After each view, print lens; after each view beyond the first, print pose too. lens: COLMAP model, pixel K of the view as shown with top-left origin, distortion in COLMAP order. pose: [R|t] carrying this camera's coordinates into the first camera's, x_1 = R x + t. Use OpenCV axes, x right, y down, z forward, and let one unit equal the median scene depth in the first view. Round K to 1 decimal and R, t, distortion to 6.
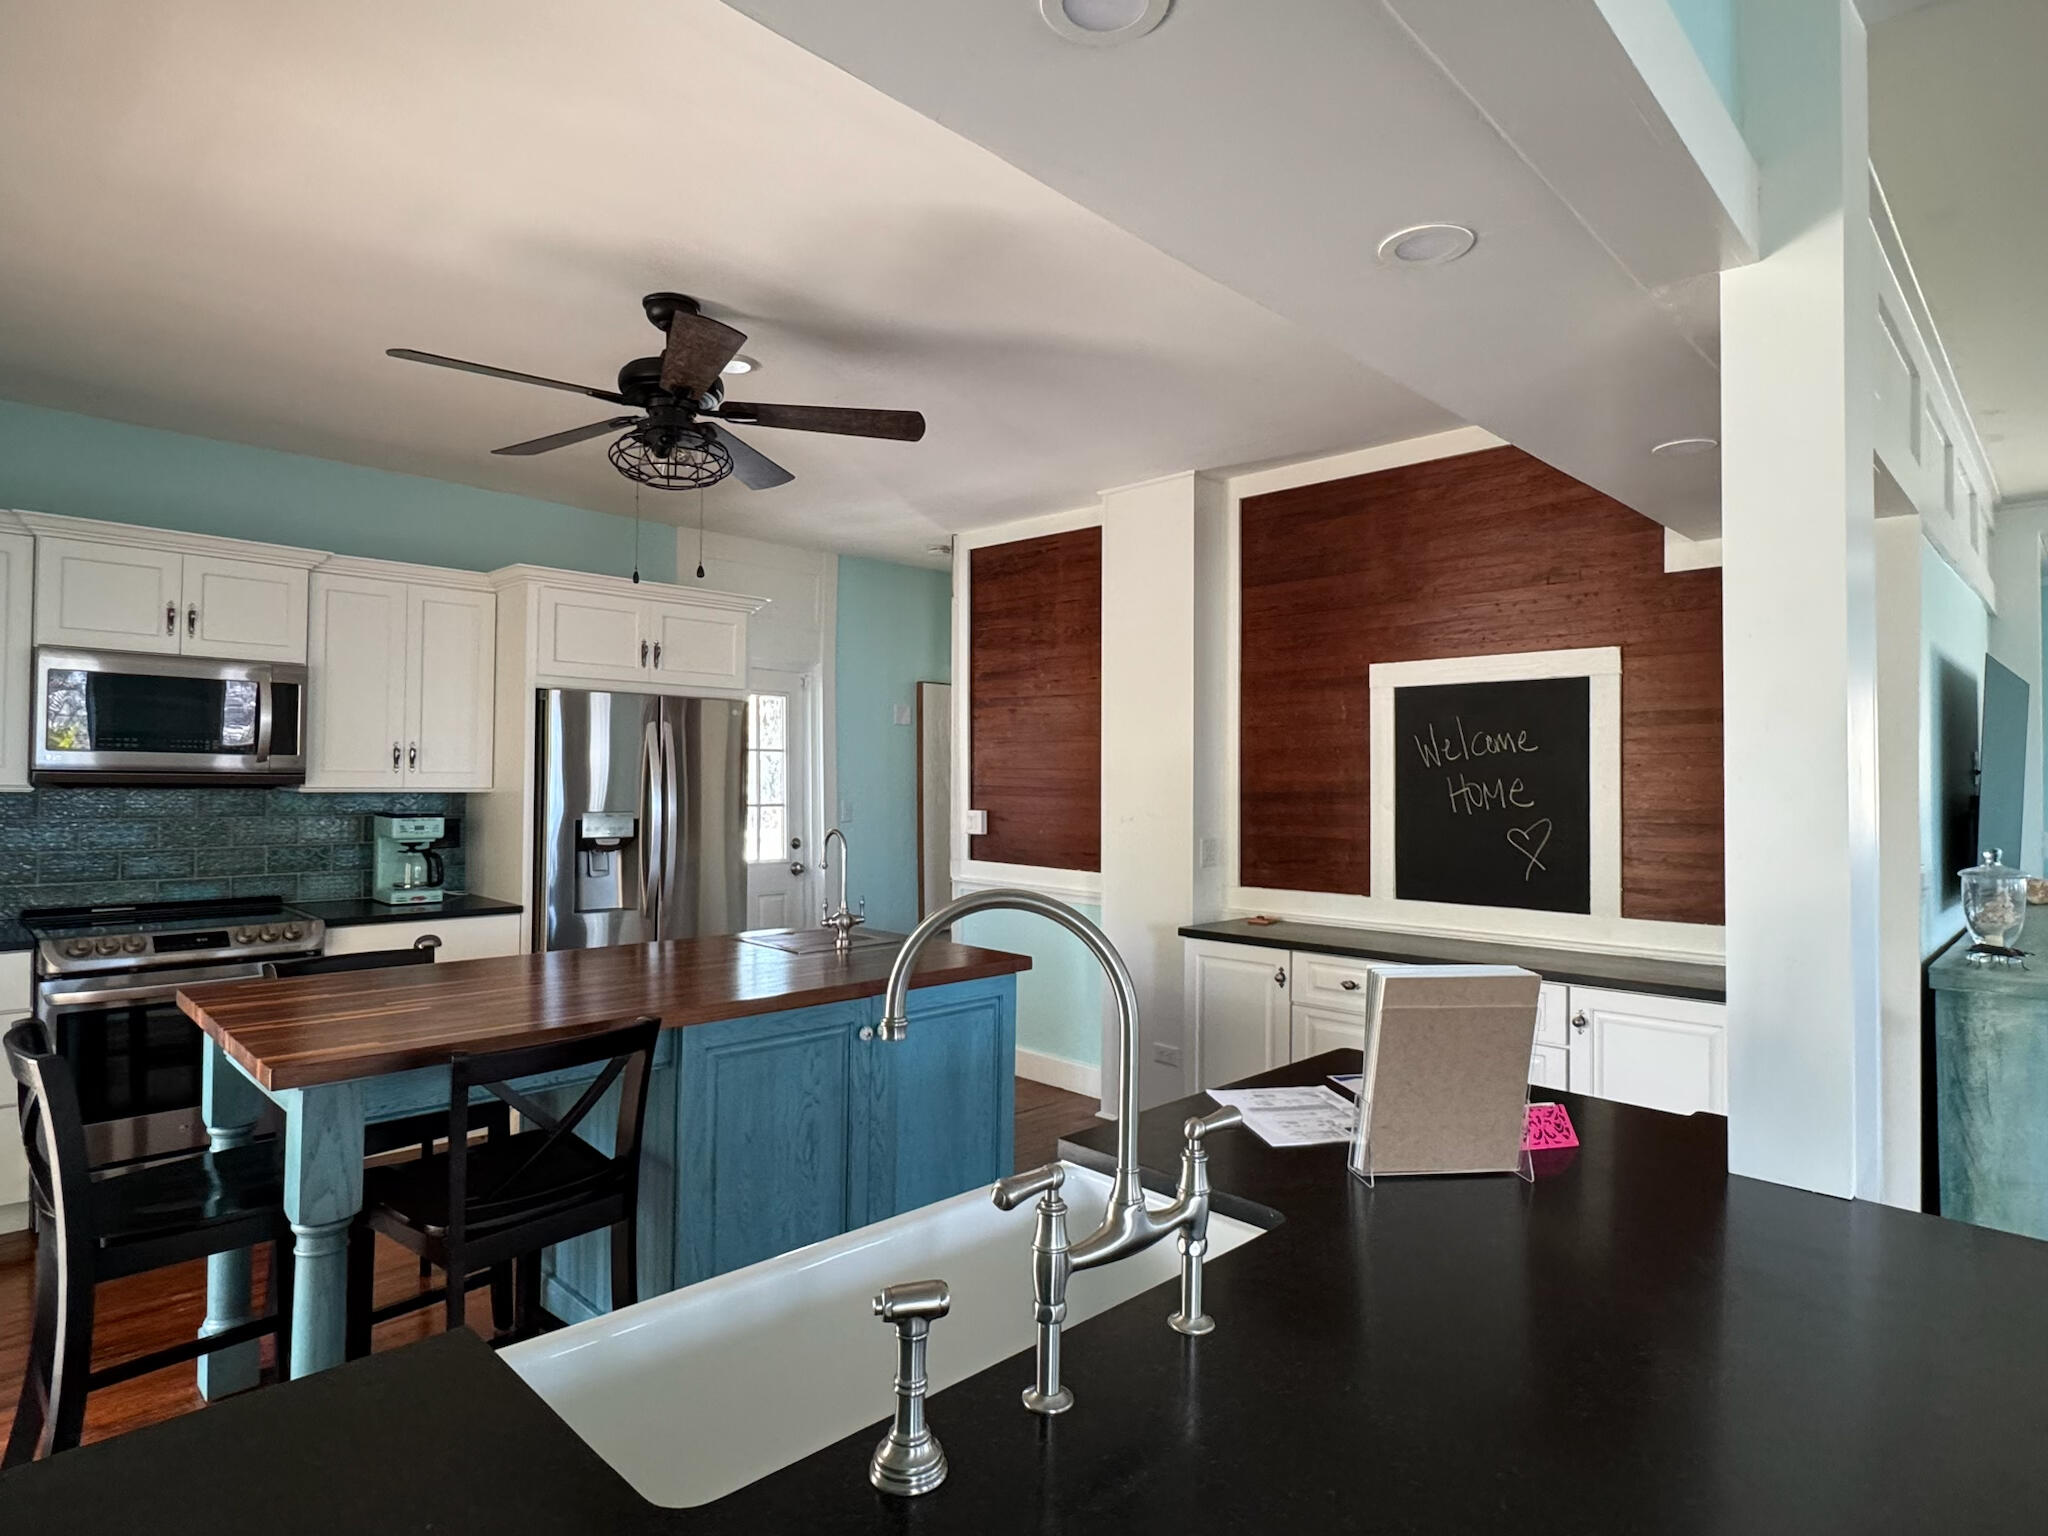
lens RADIAL K [[1119.0, 0, 1024.0], [0, 1119.0, 768.0], [0, 0, 1]] dist [-0.001450, -0.000588]
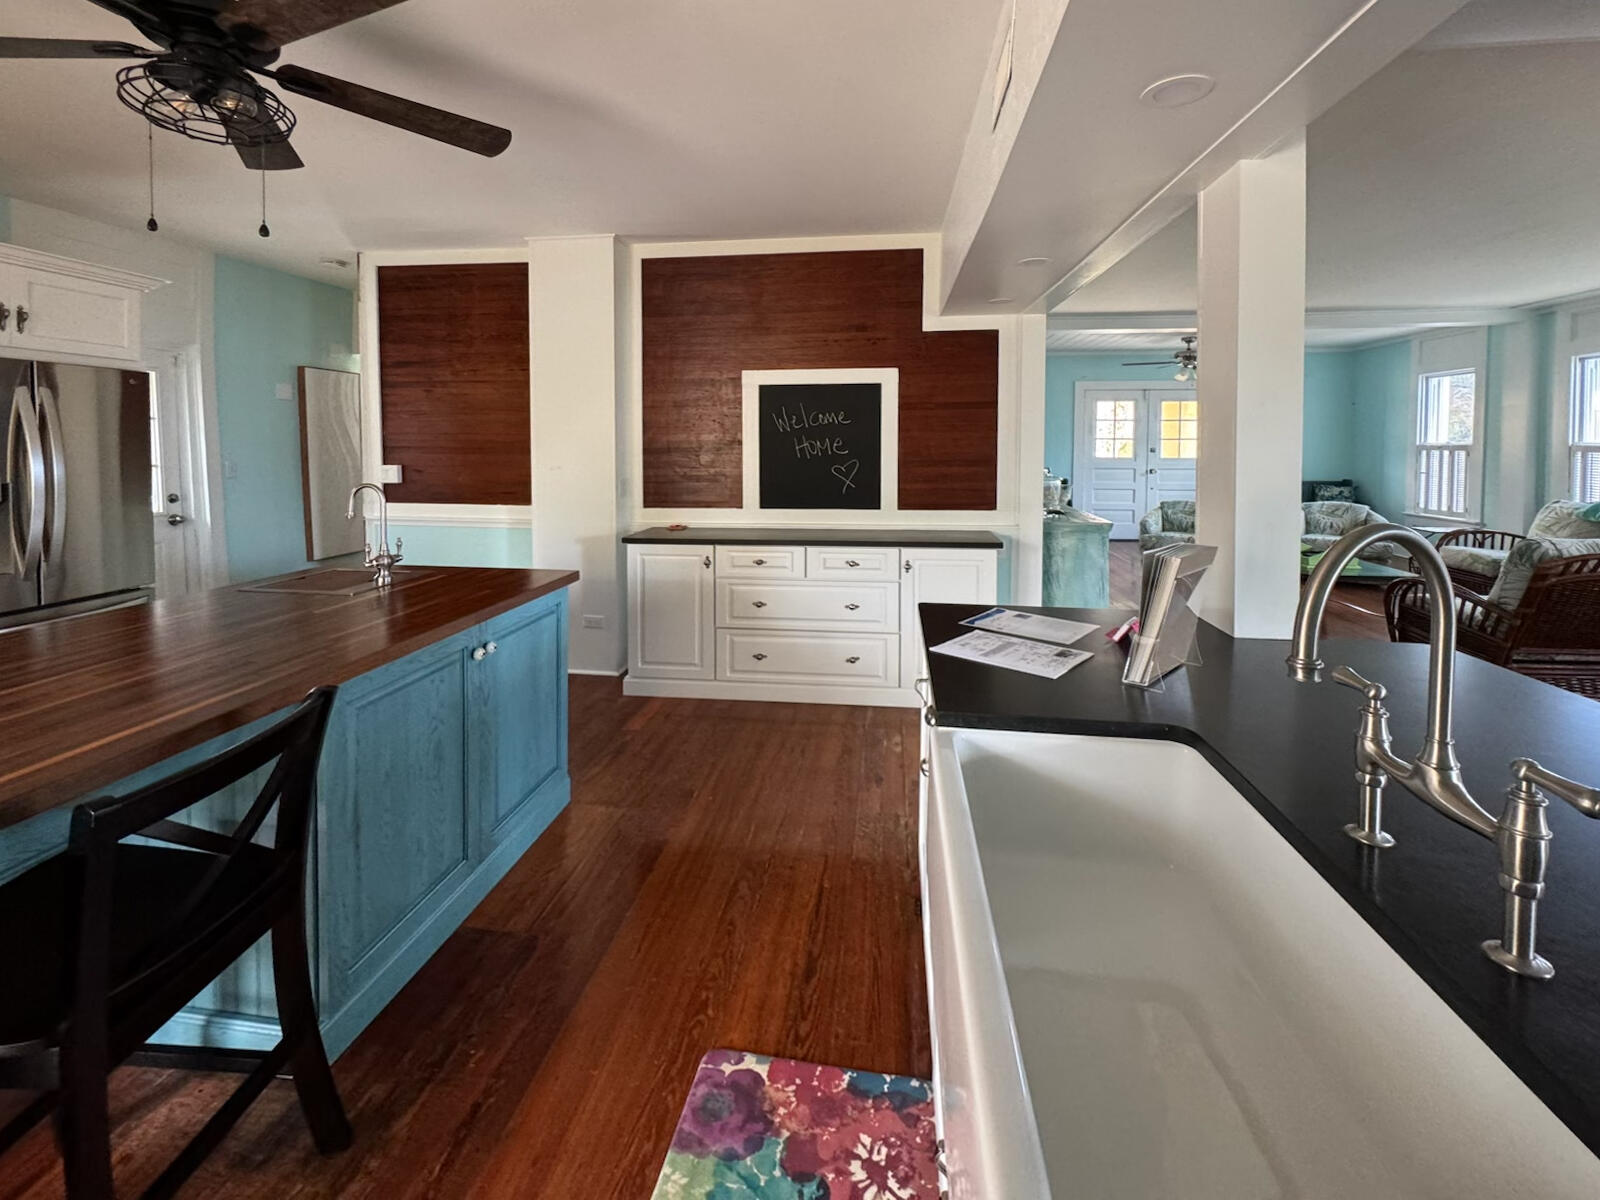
lens RADIAL K [[625.0, 0, 803.4], [0, 625.0, 464.4], [0, 0, 1]] dist [0.002426, 0.000227]
pose [[0.792413, -0.029006, 0.609294, -0.168377], [0.000421, 0.998895, 0.047005, 0.003425], [-0.609984, -0.036991, 0.791550, 0.172052]]
